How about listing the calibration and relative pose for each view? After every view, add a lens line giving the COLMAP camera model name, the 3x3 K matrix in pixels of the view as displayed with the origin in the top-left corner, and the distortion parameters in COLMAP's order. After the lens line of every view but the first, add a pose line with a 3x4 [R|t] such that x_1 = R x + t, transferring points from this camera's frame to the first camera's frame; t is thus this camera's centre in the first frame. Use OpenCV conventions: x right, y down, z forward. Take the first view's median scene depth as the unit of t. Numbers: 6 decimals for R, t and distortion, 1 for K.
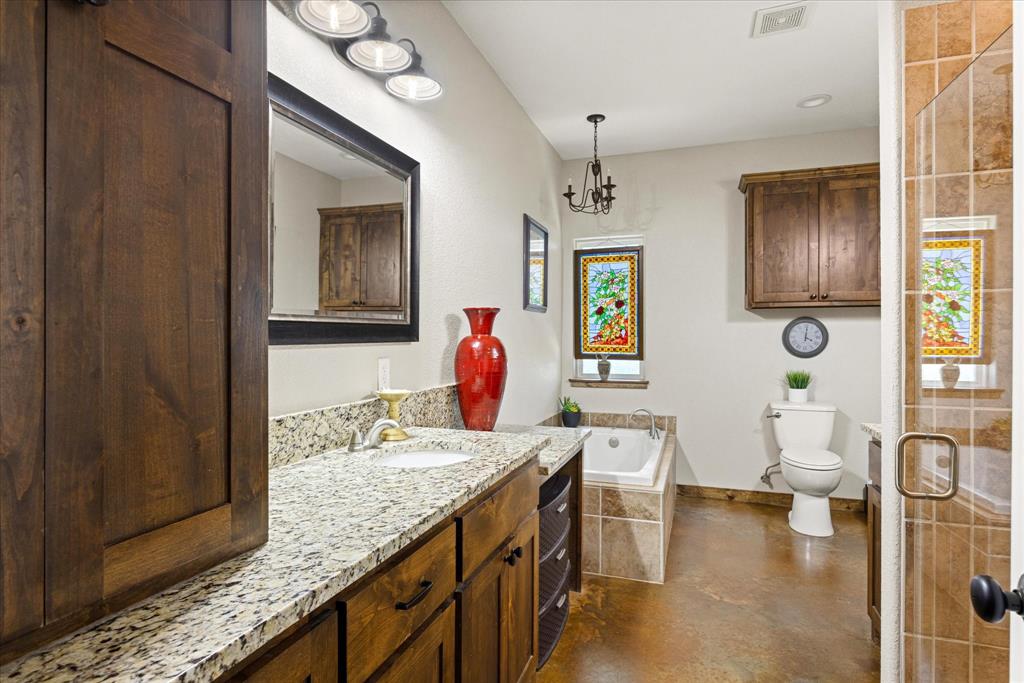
lens RADIAL K [[500.0, 0, 509.5], [0, 500.0, 342.5], [0, 0, 1]] dist [-0.005890, -0.000750]
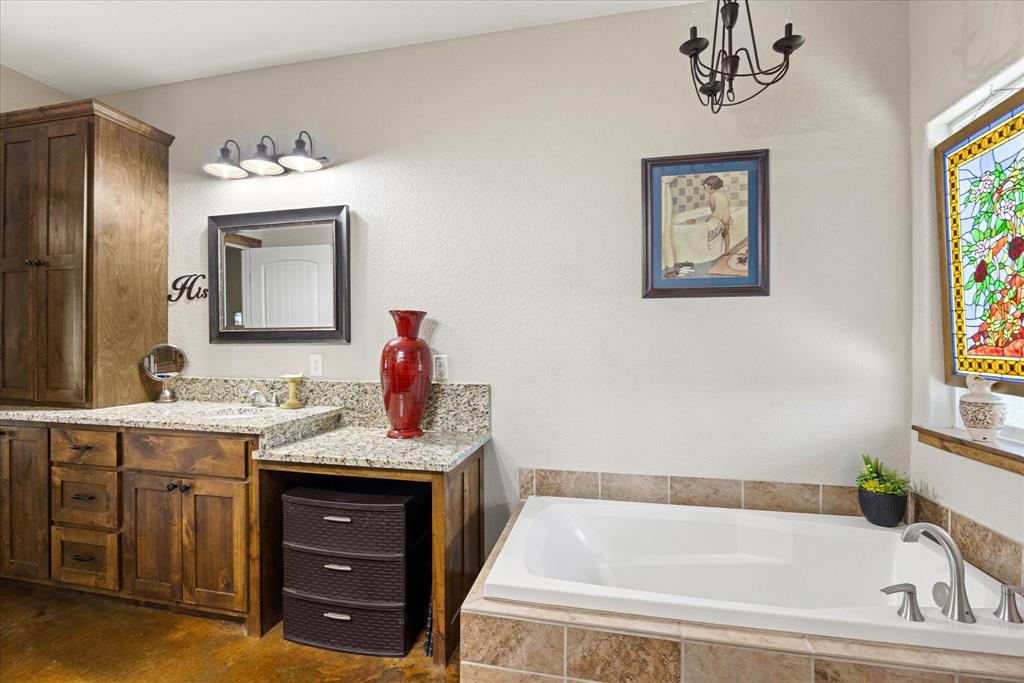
lens RADIAL K [[500.0, 0, 509.5], [0, 500.0, 342.5], [0, 0, 1]] dist [-0.005890, -0.000750]
pose [[0.143291, -0.004658, -0.989670, 0.579503], [-0.007729, 0.999953, -0.005825, 0.000129], [0.989650, 0.008484, 0.143249, 0.609931]]
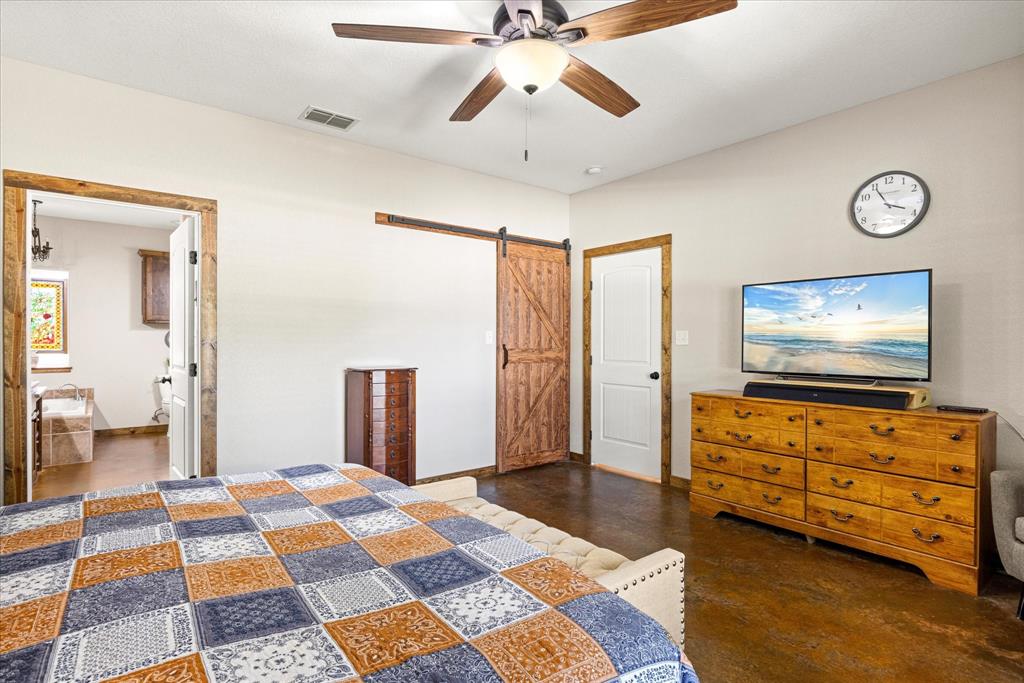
lens RADIAL K [[500.0, 0, 509.5], [0, 500.0, 342.5], [0, 0, 1]] dist [-0.005890, -0.000750]
pose [[0.495997, -0.000023, 0.868324, -0.410805], [0.003376, 0.999992, -0.001901, 0.008953], [-0.868318, 0.003874, 0.495993, -0.998393]]
